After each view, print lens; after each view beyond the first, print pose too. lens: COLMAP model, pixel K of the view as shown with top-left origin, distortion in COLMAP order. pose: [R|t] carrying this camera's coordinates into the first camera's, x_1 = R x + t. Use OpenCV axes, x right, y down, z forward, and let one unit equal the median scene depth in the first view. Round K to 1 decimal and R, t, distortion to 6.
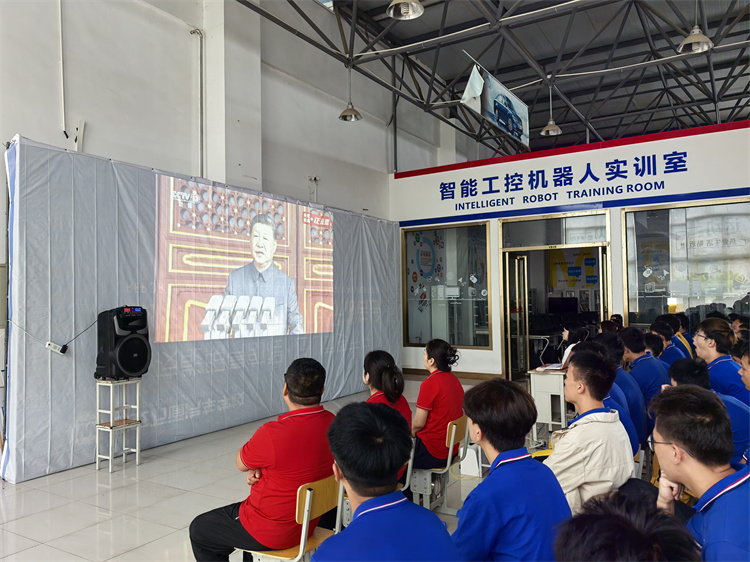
lens RADIAL K [[587.1, 0, 376.2], [0, 587.1, 283.0], [0, 0, 1]] dist [-0.004381, -0.010600]
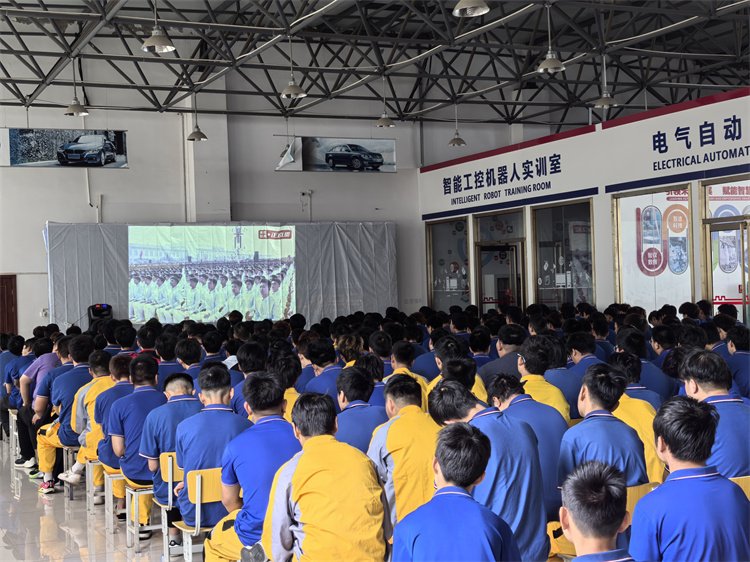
lens RADIAL K [[1165.1, 0, 375.6], [0, 1165.1, 281.4], [0, 0, 1]] dist [0.161607, 0.000000]
pose [[0.830542, -0.013494, -0.556792, 1.285581], [0.036206, 0.998900, 0.029799, -0.060404], [0.555778, -0.044908, 0.830117, -0.876620]]
